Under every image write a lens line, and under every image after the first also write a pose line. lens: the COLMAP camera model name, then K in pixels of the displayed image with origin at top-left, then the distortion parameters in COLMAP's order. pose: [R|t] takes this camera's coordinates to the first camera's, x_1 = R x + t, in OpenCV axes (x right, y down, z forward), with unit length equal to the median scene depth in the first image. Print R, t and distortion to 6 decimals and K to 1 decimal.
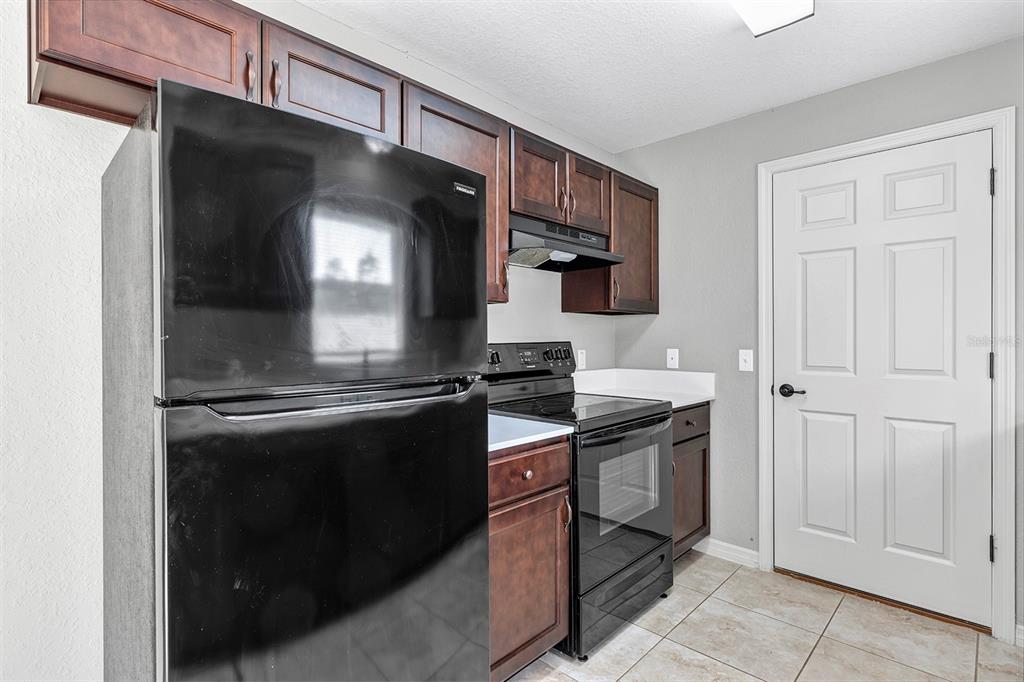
lens RADIAL K [[513.1, 0, 505.4], [0, 513.1, 343.4], [0, 0, 1]] dist [0.013757, 0.000274]
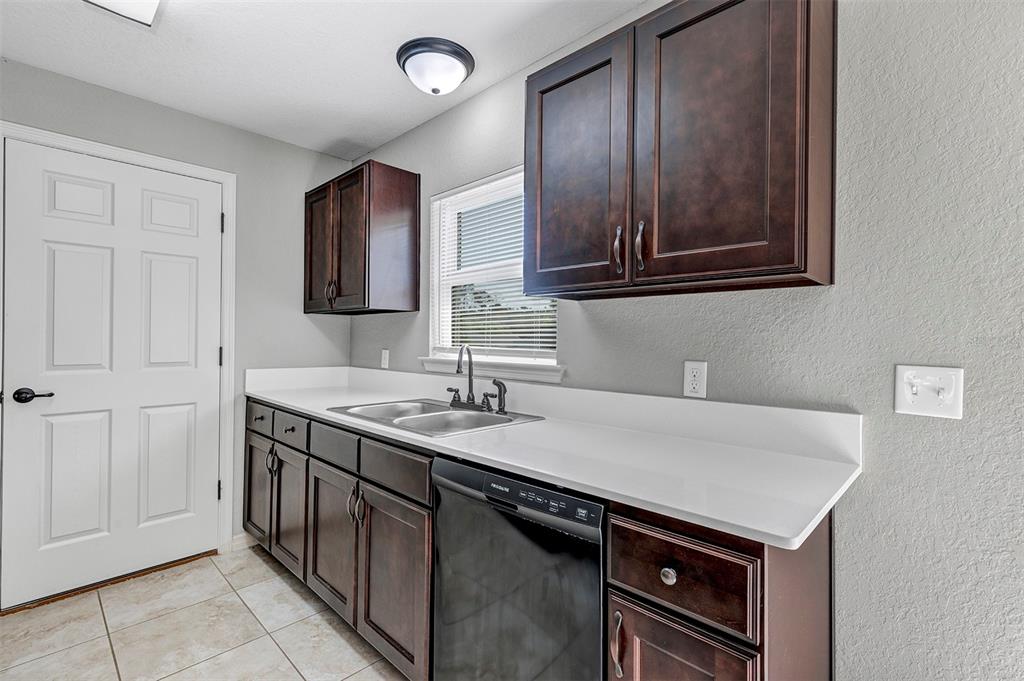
lens RADIAL K [[467.0, 0, 517.1], [0, 467.0, 339.7], [0, 0, 1]] dist [0.022950, -0.000238]
pose [[0.010905, -0.003704, 0.999934, -0.276001], [-0.000676, 0.999993, 0.003712, -0.006313], [-0.999940, -0.000717, 0.010903, 0.186642]]
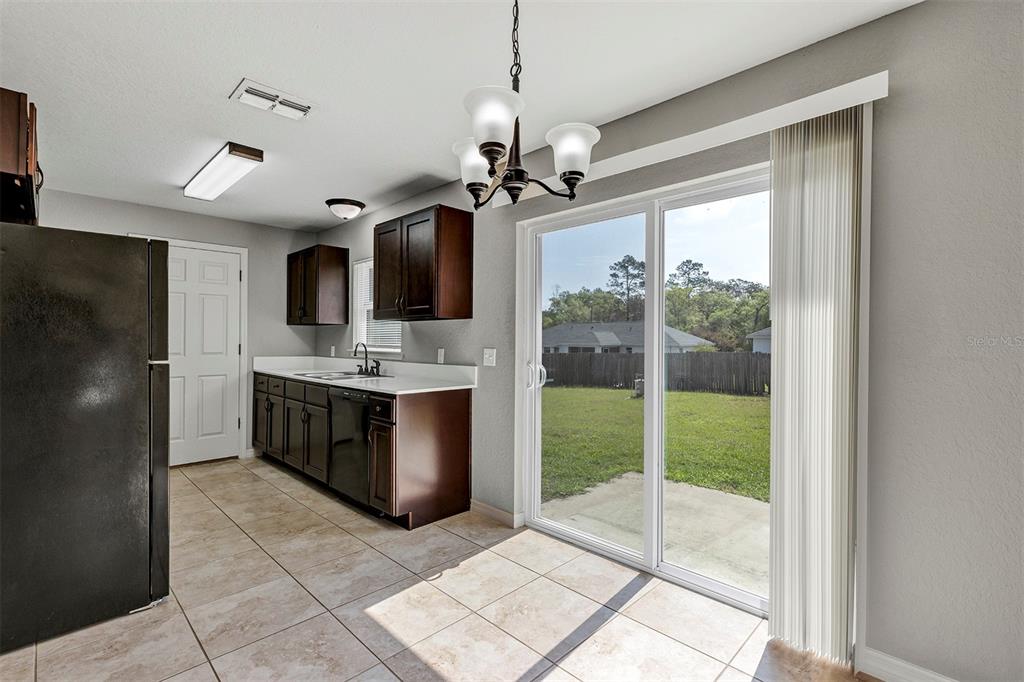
lens RADIAL K [[467.0, 0, 517.3], [0, 467.0, 342.4], [0, 0, 1]] dist [0.022950, -0.000238]
pose [[0.021088, -0.007743, 0.999748, -1.172173], [-0.000615, 0.999970, 0.007757, -0.007757], [-0.999777, -0.000779, 0.021083, -0.339085]]
